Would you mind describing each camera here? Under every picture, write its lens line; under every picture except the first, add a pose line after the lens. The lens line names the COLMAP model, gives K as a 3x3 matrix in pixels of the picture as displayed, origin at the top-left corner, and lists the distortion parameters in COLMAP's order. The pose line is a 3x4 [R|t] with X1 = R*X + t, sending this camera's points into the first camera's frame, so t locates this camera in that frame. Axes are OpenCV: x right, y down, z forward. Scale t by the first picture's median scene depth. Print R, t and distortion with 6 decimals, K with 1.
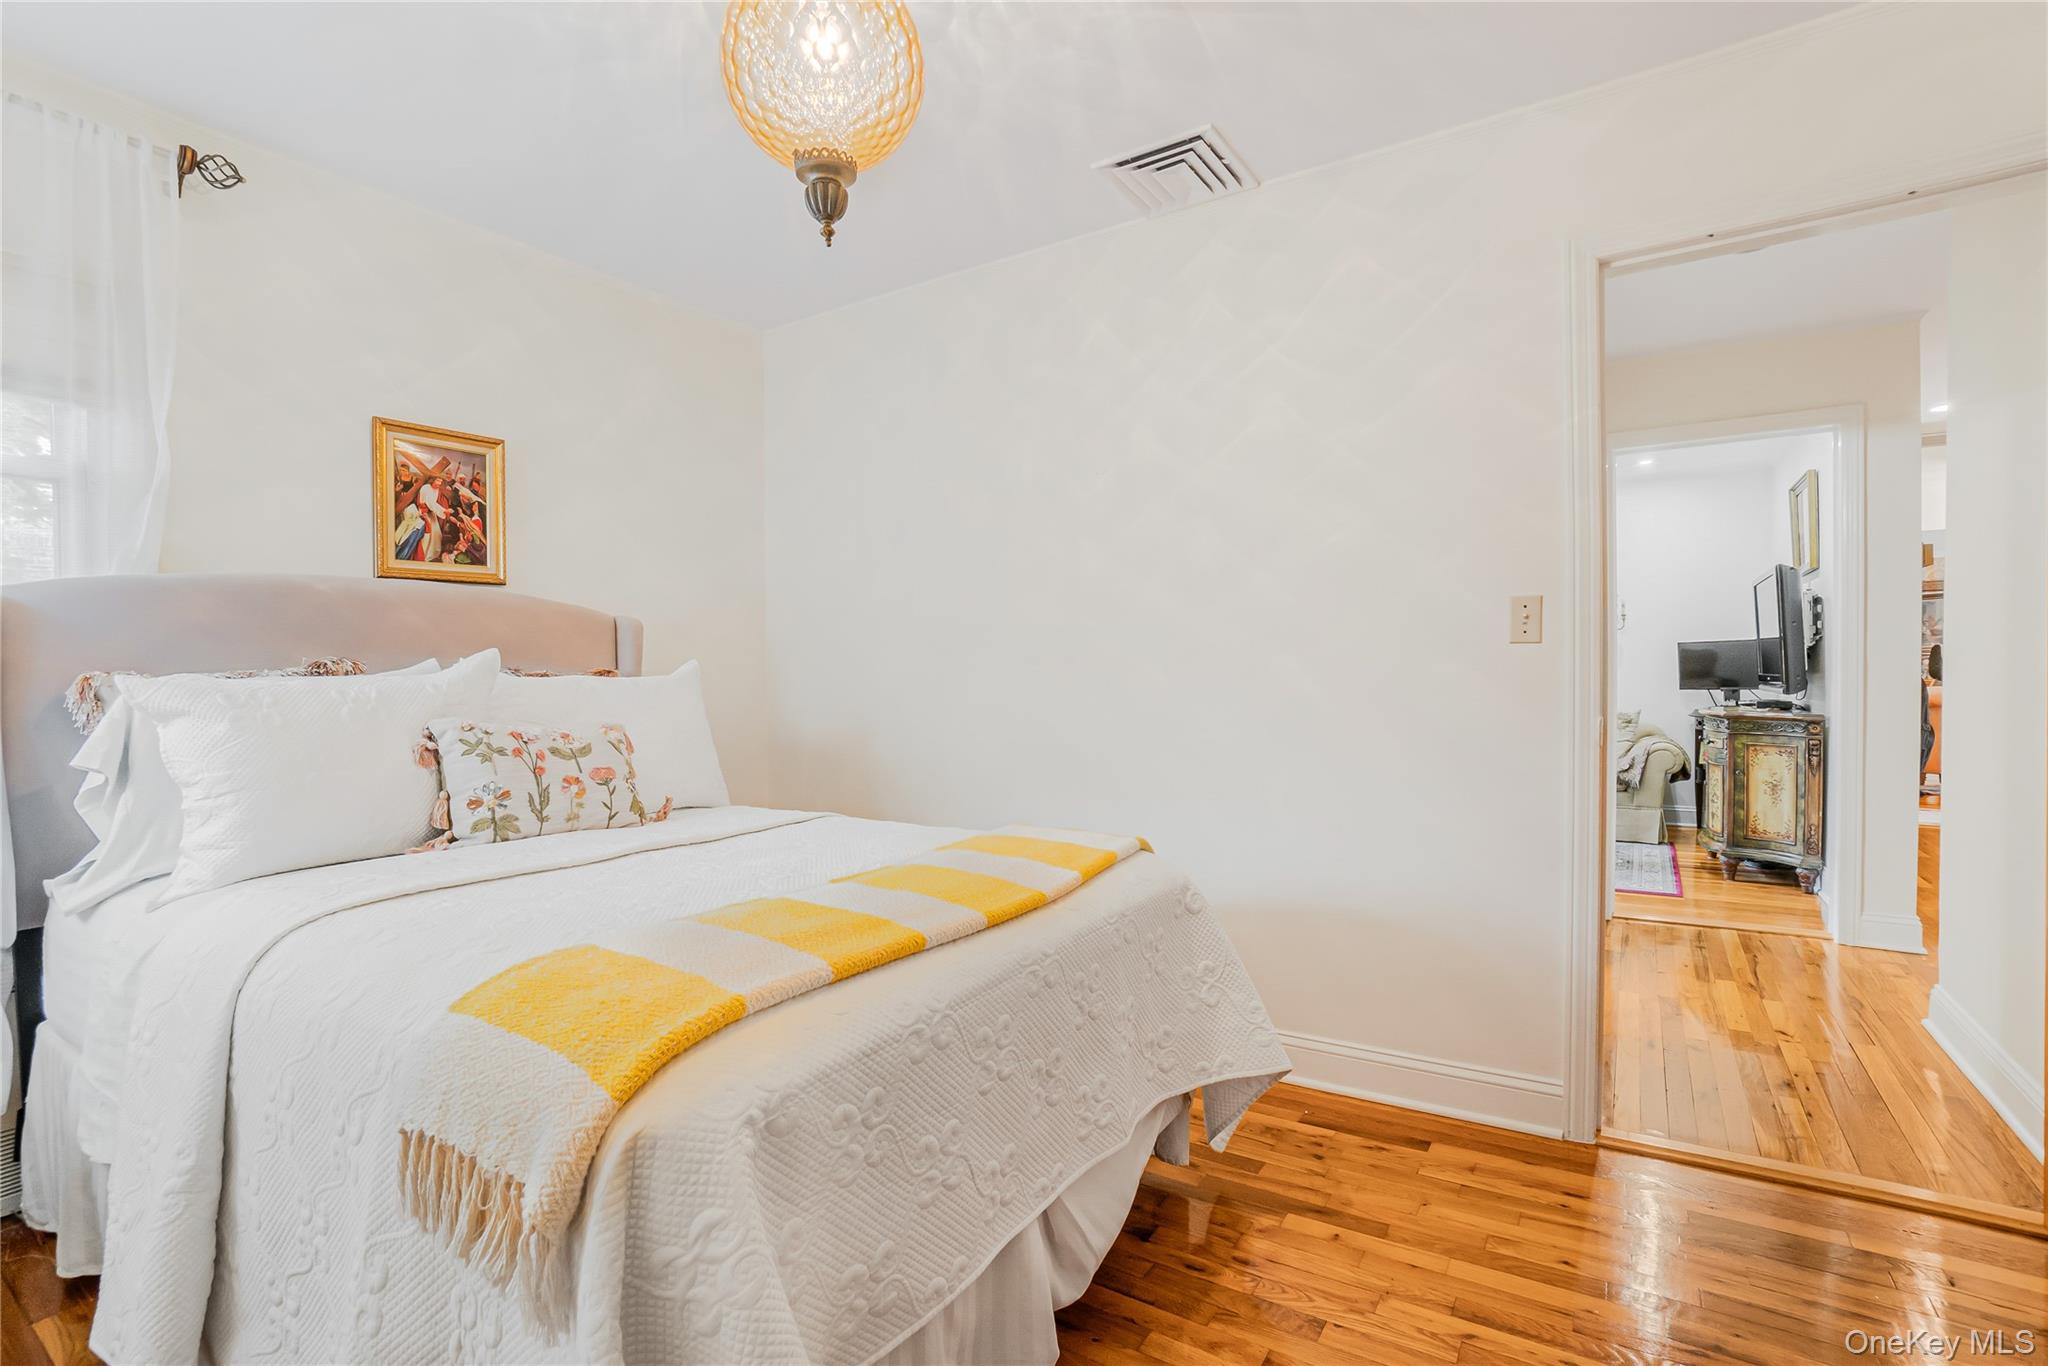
lens RADIAL K [[944.5, 0, 1025.9], [0, 944.5, 680.8], [0, 0, 1]] dist [-0.002928, -0.000125]
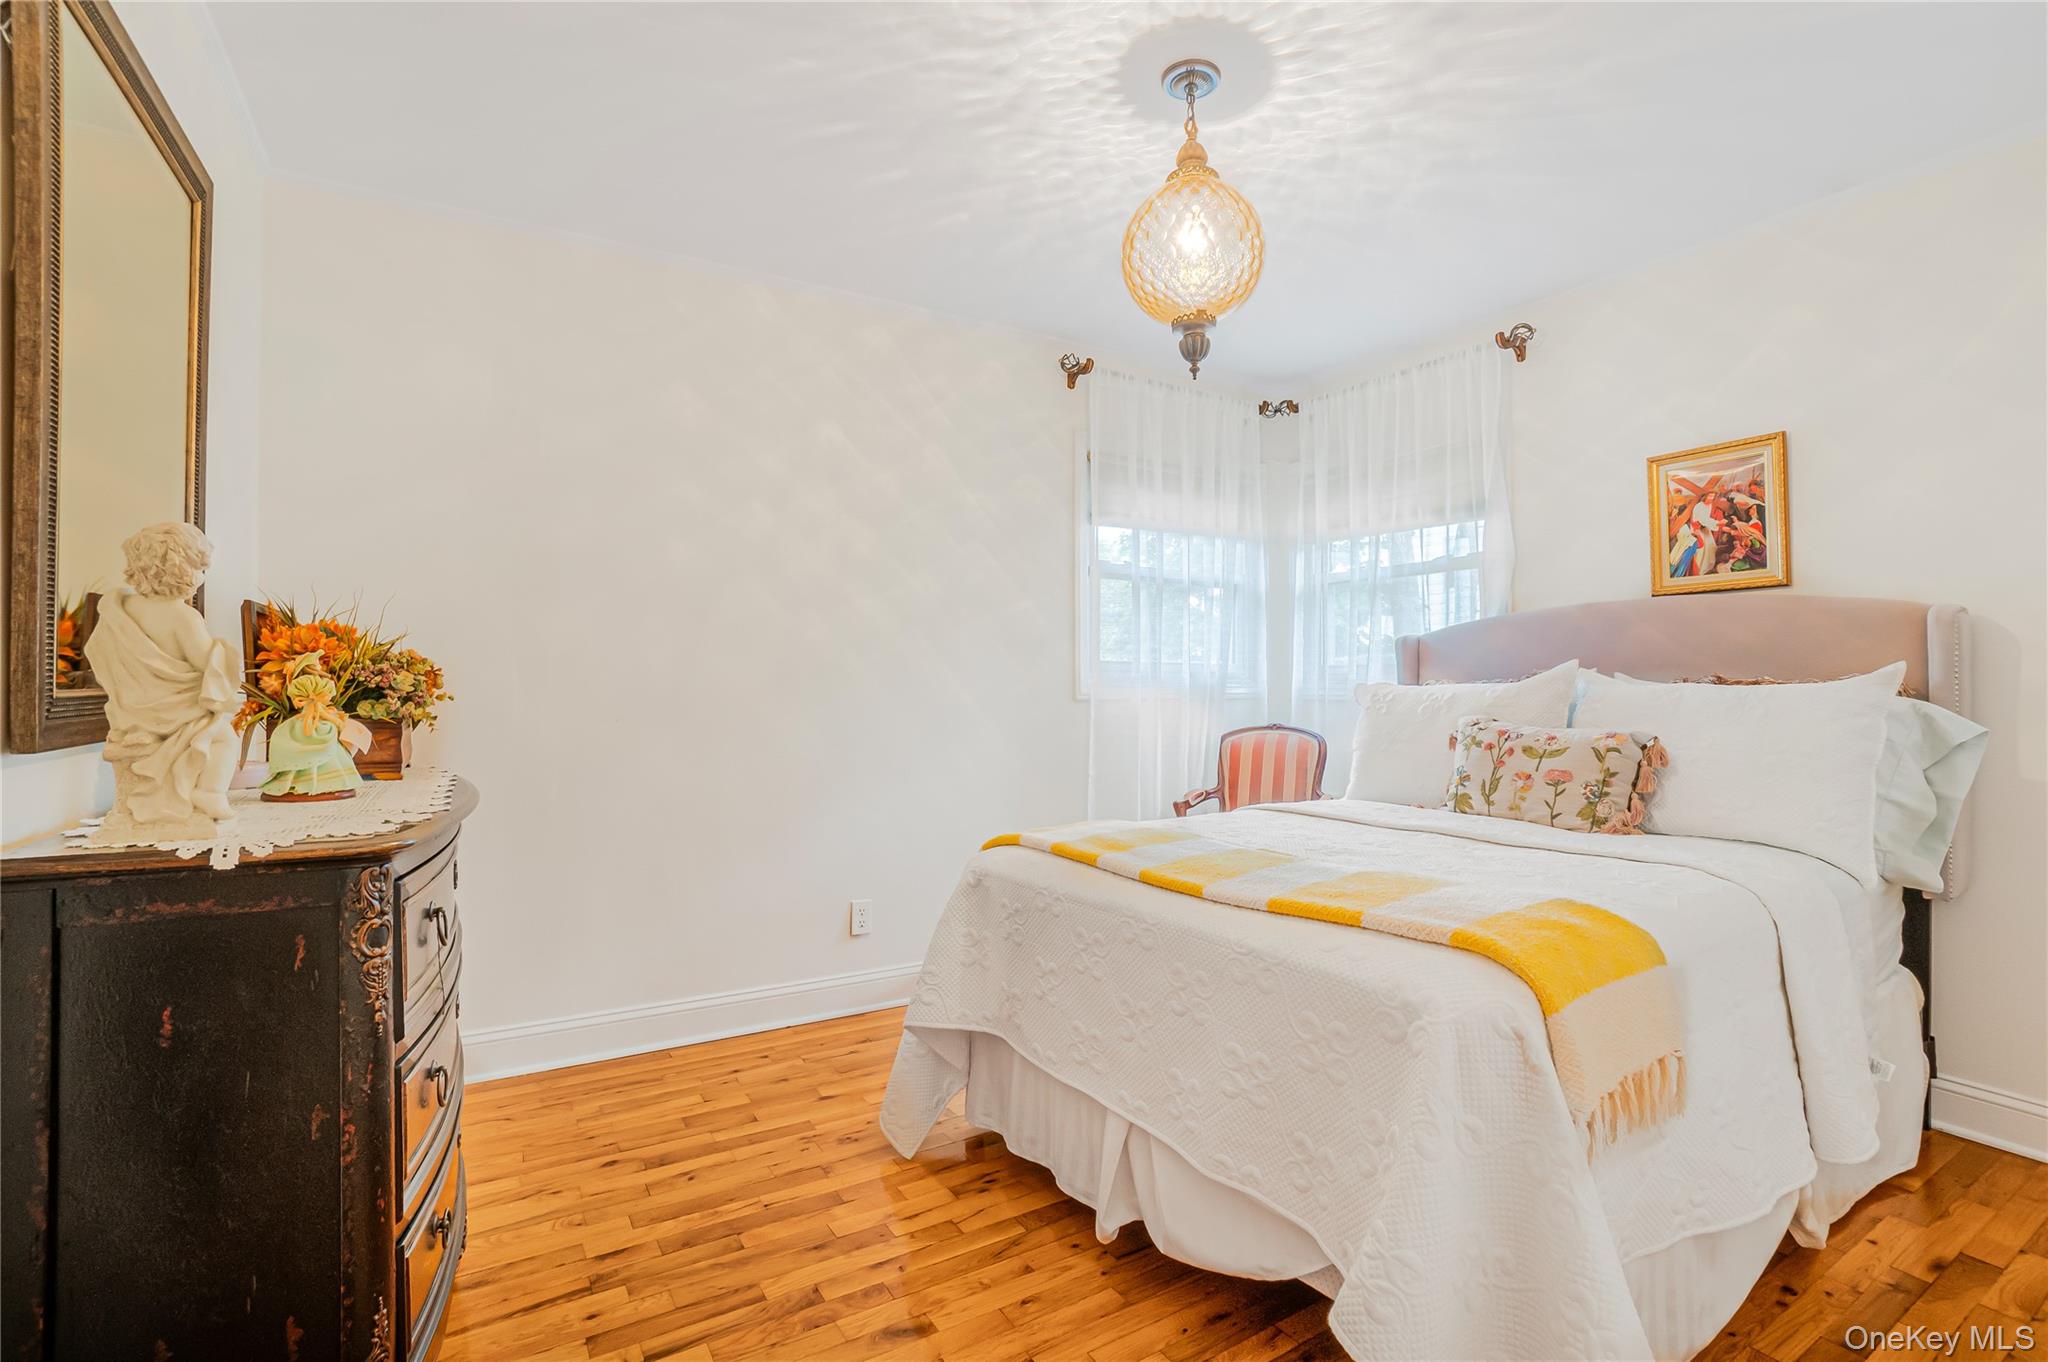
lens RADIAL K [[944.5, 0, 1024.7], [0, 944.5, 678.7], [0, 0, 1]] dist [-0.002928, -0.000125]
pose [[-0.407030, -0.001779, -0.913413, 0.644351], [-0.003431, 0.999994, -0.000419, -0.006993], [0.913408, 0.002963, -0.407034, 0.738759]]
